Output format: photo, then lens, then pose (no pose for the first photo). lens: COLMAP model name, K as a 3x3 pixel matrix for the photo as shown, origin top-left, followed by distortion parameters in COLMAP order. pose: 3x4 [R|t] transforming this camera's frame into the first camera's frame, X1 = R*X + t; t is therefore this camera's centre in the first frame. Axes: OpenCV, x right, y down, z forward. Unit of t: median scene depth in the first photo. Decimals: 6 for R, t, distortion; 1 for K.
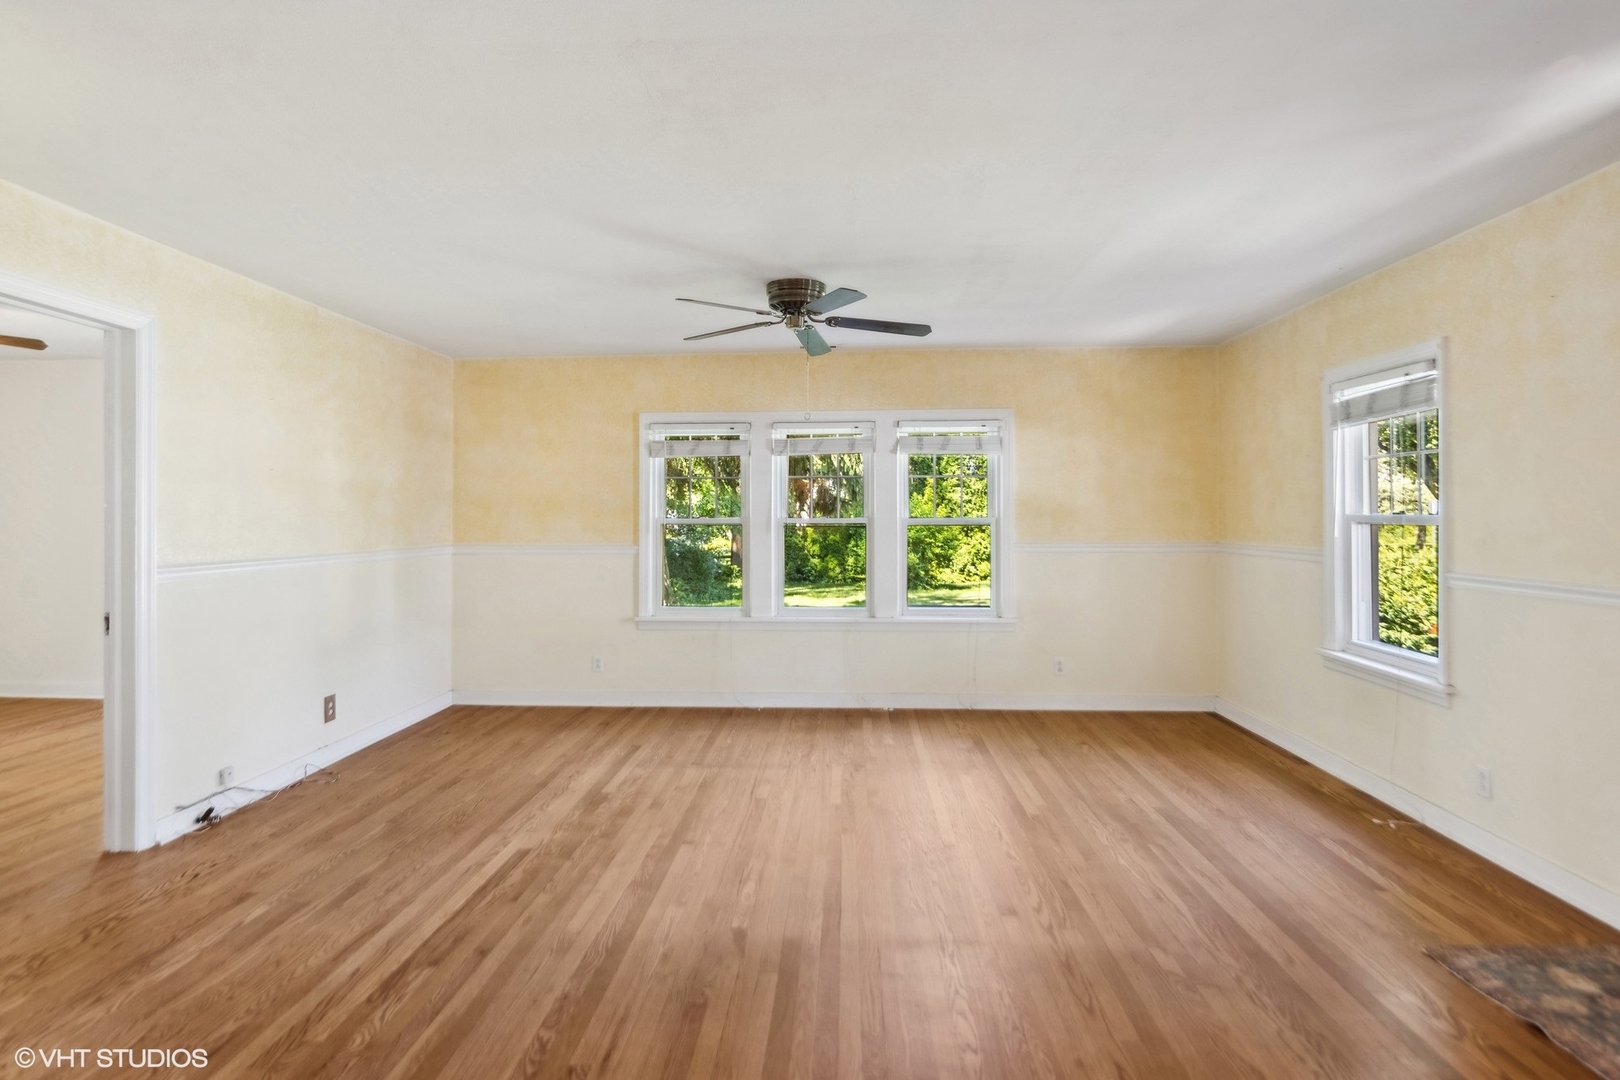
lens RADIAL K [[776.0, 0, 781.1], [0, 776.0, 508.1], [0, 0, 1]] dist [-0.002495, -0.000712]
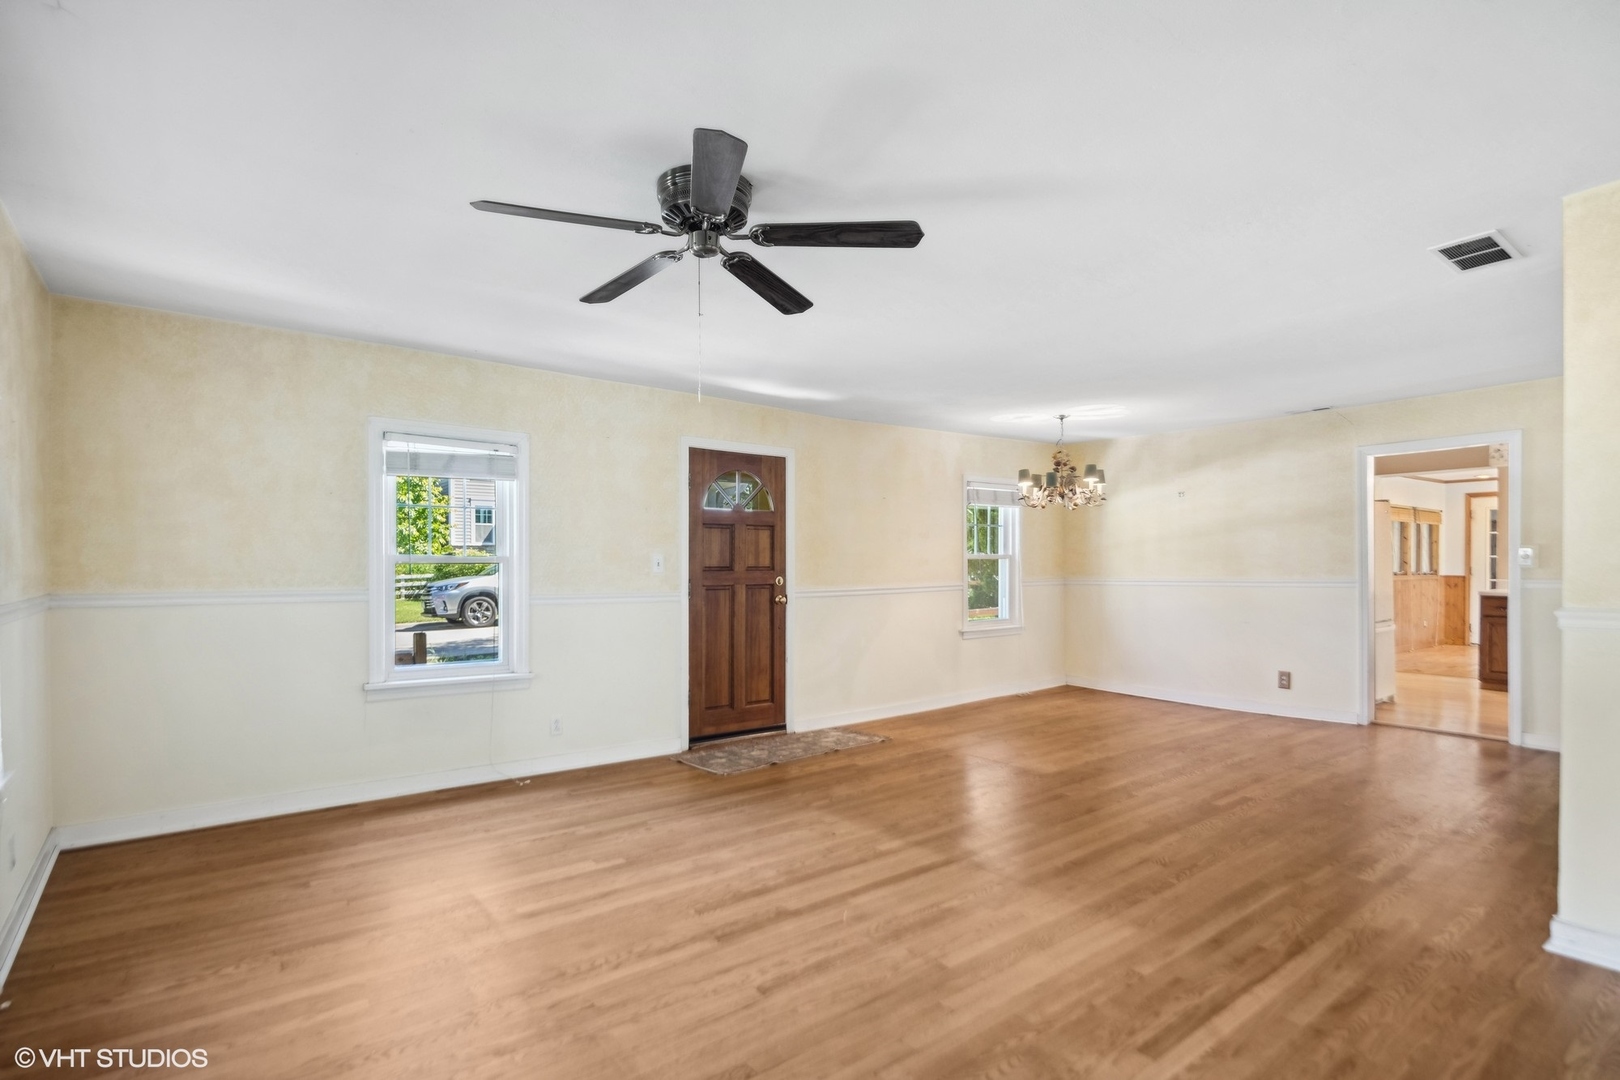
lens RADIAL K [[847.0, 0, 797.0], [0, 847.0, 559.9], [0, 0, 1]] dist [0.000339, -0.000860]
pose [[-0.675218, 0.006523, 0.737589, -0.750733], [-0.005507, 0.999888, -0.013883, 0.040726], [-0.737597, -0.013436, -0.675107, 1.938746]]
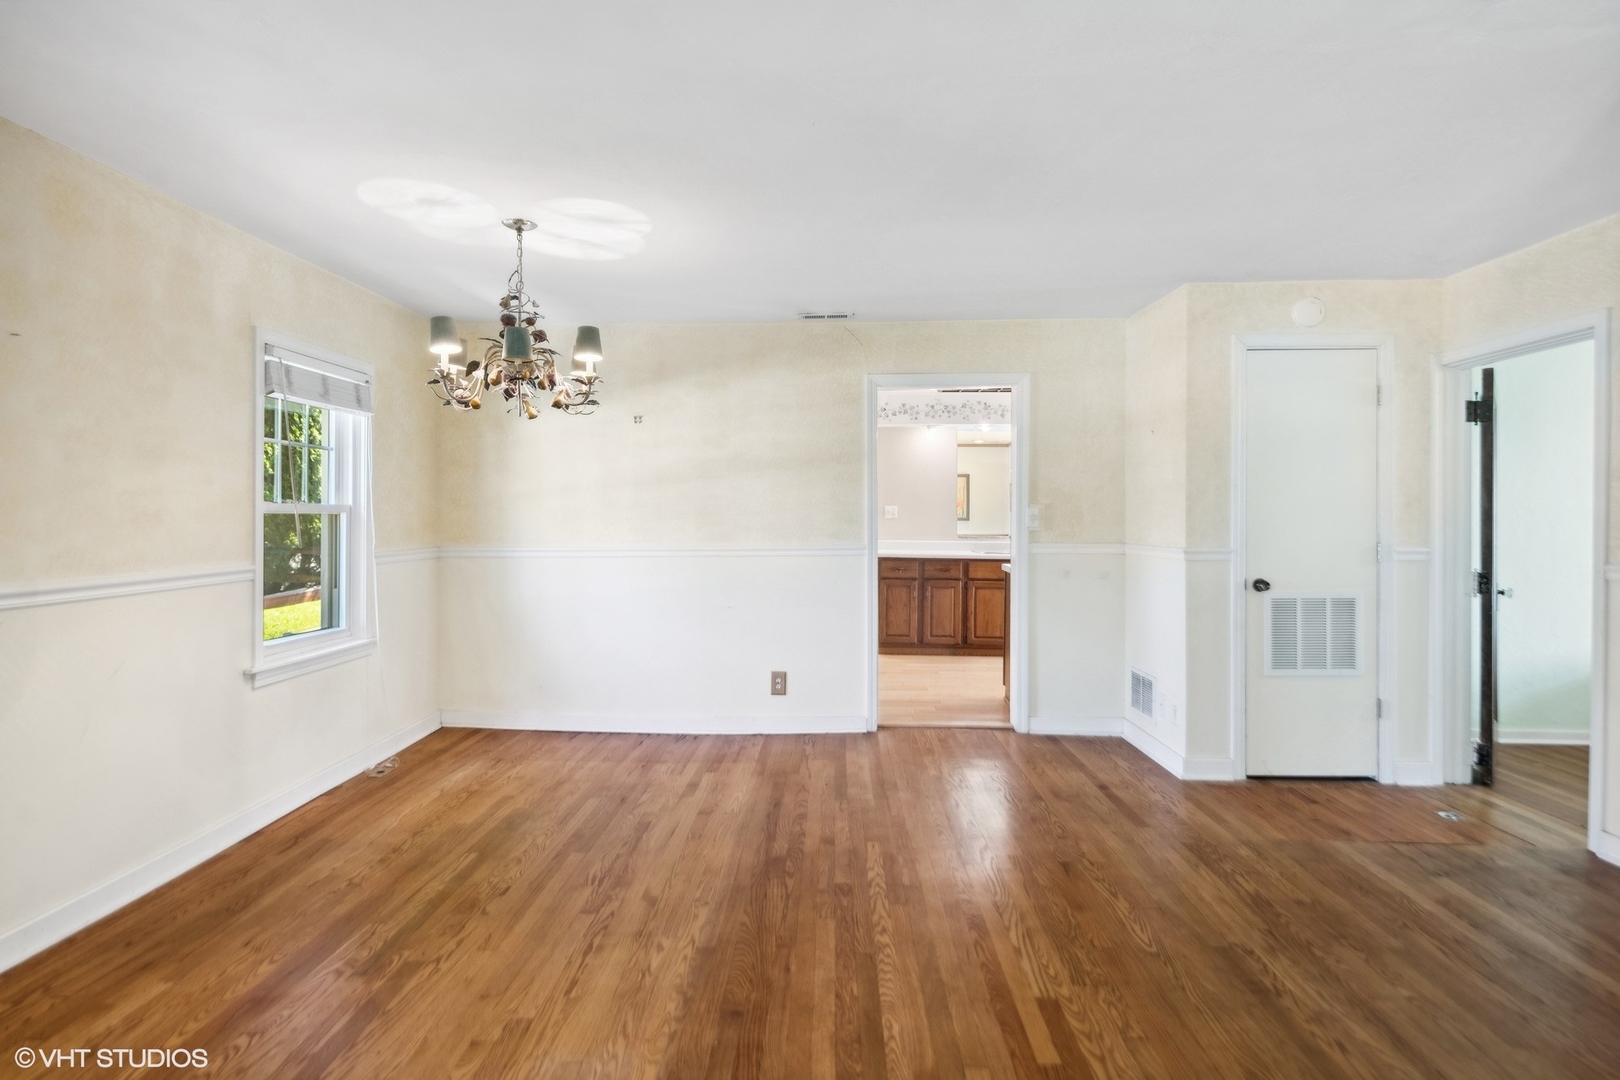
lens RADIAL K [[801.7, 0, 804.7], [0, 801.7, 522.3], [0, 0, 1]] dist [0.000756, -0.000405]
pose [[-0.998524, 0.000268, -0.054318, 0.120546], [0.000883, 0.999936, -0.011296, 0.026360], [0.054312, -0.011328, -0.998460, 0.961434]]
